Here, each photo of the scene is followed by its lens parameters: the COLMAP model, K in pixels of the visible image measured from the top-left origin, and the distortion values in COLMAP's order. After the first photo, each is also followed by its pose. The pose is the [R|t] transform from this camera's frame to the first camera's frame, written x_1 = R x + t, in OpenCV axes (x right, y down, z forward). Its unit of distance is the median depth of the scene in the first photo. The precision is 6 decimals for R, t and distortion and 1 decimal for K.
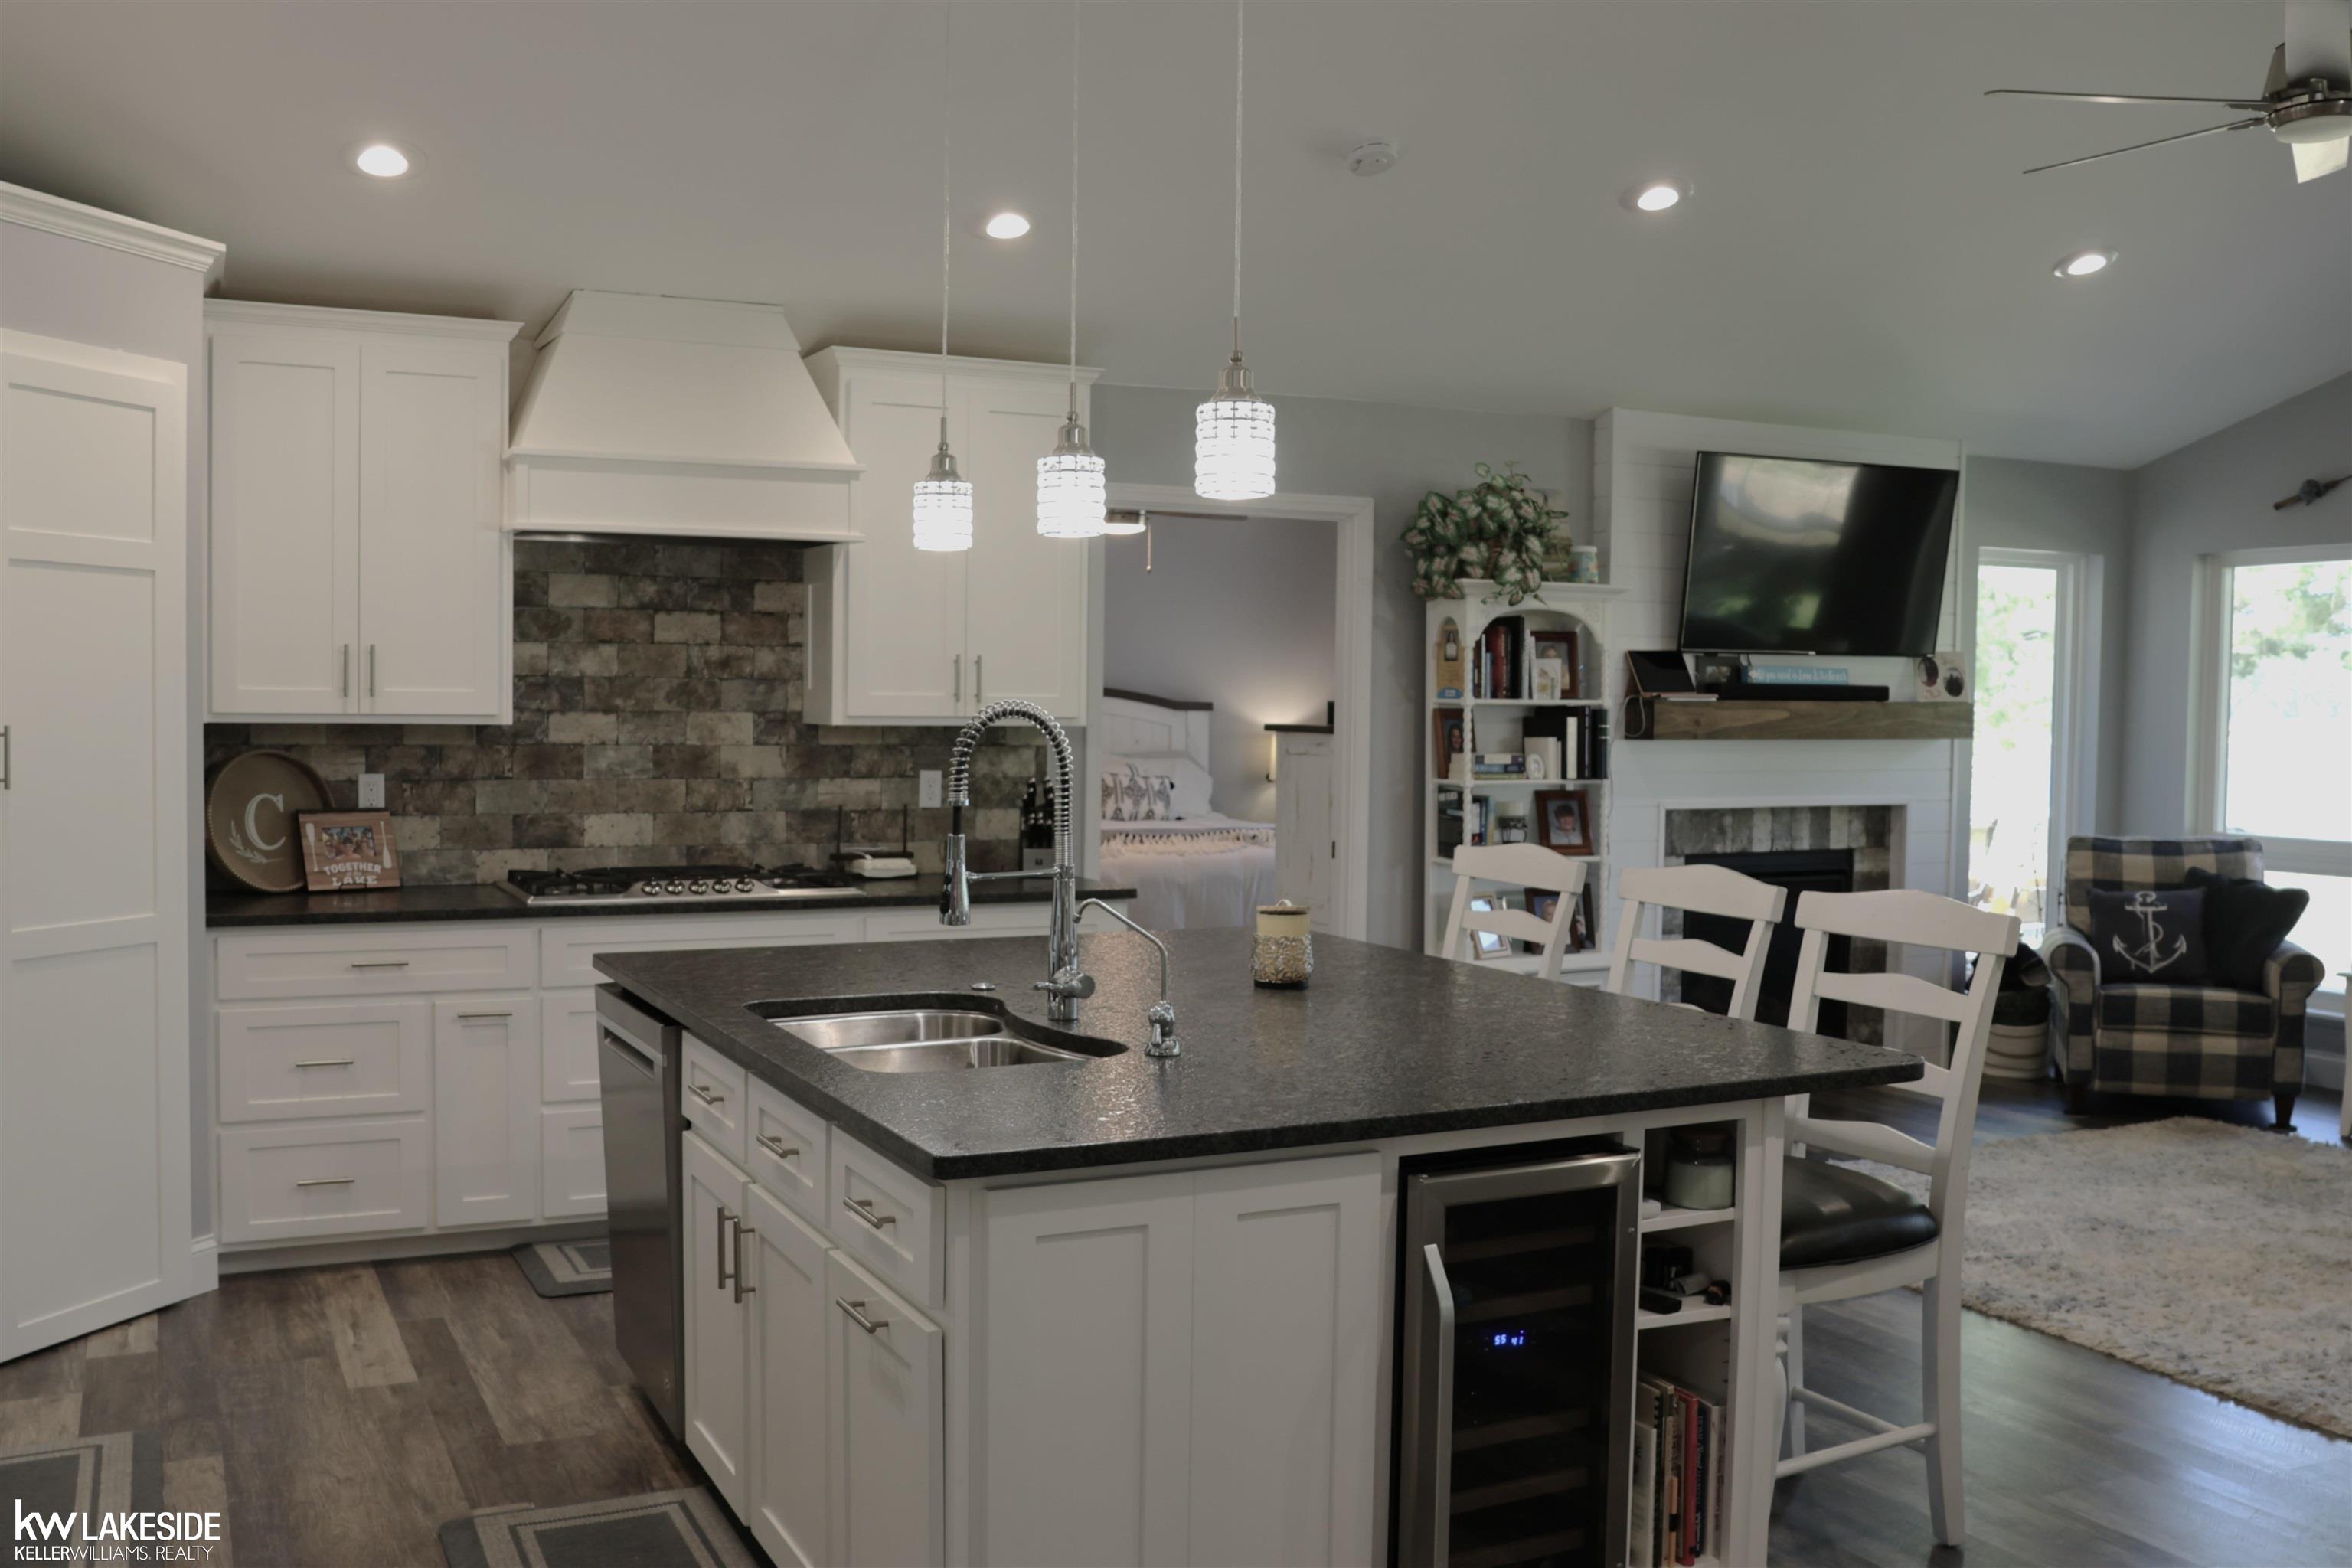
lens RADIAL K [[2068.1, 0, 1177.7], [0, 2068.1, 790.7], [0, 0, 1]] dist [-0.101006, 0.004529]
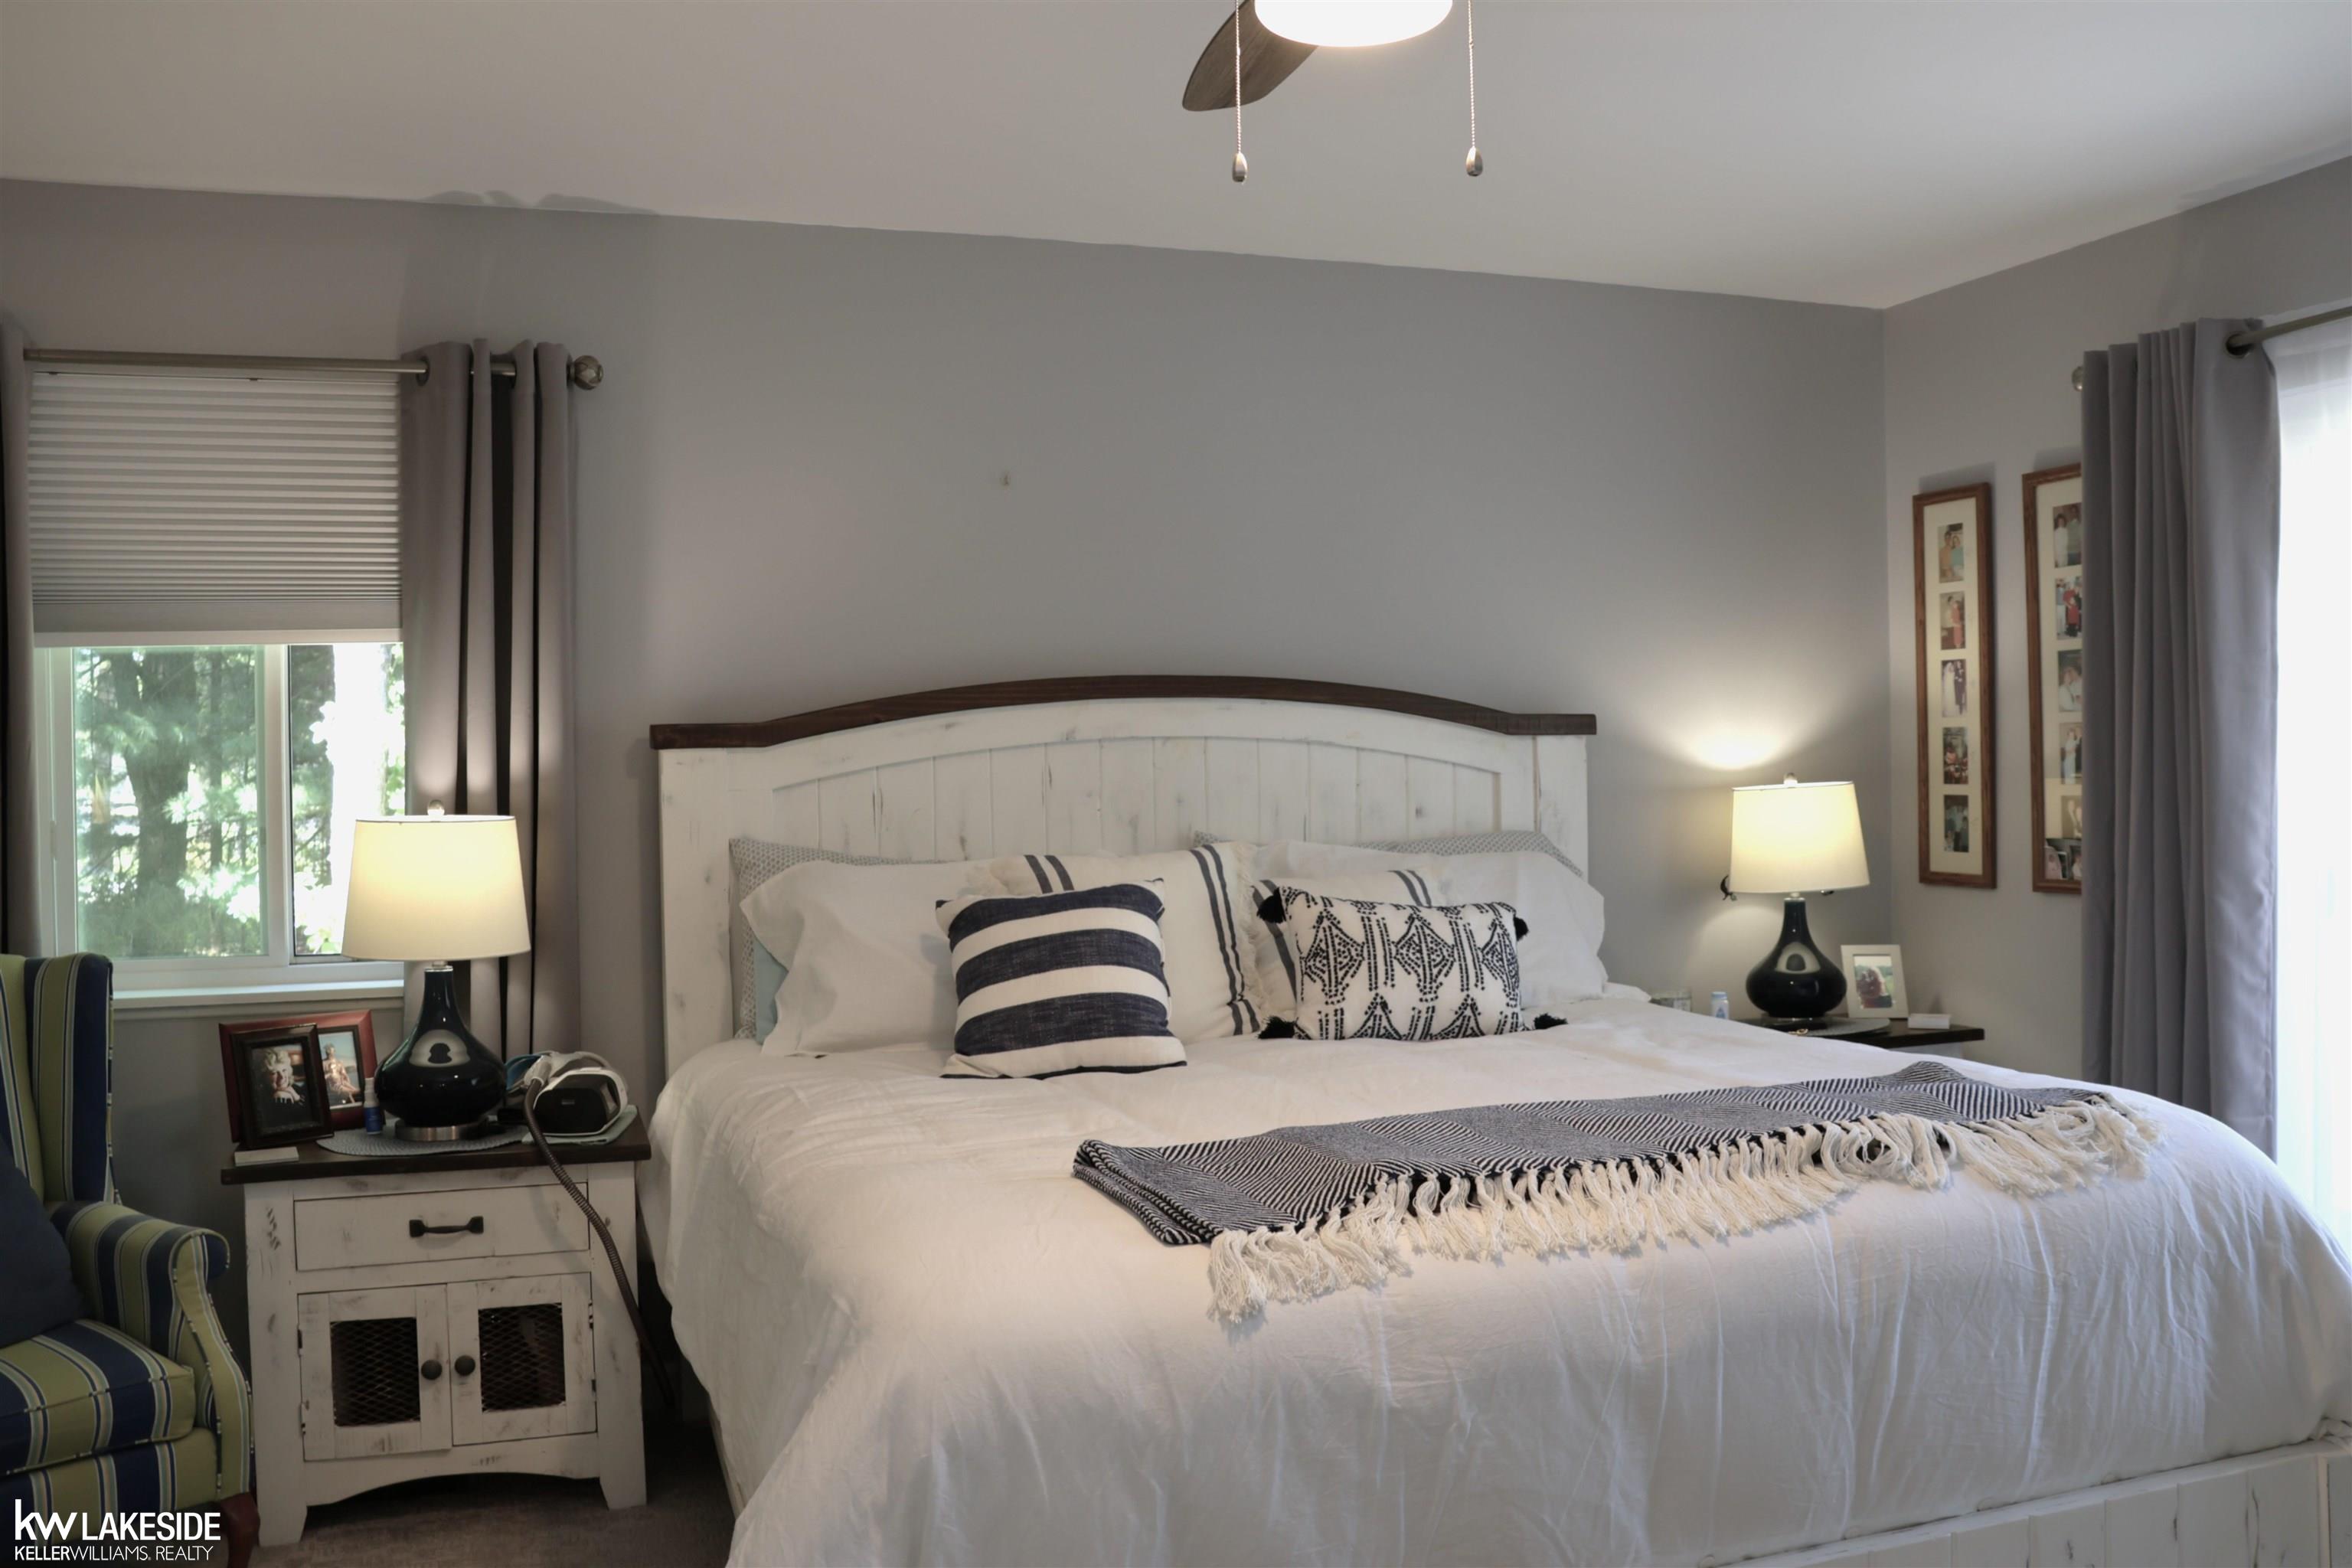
lens RADIAL K [[2068.1, 0, 1176.7], [0, 2068.1, 783.2], [0, 0, 1]] dist [-0.101006, 0.004529]
pose [[0.992324, -0.021297, -0.121814, -0.018715], [0.017000, 0.999200, -0.036210, -0.016478], [0.122488, 0.033861, 0.991892, 0.629629]]
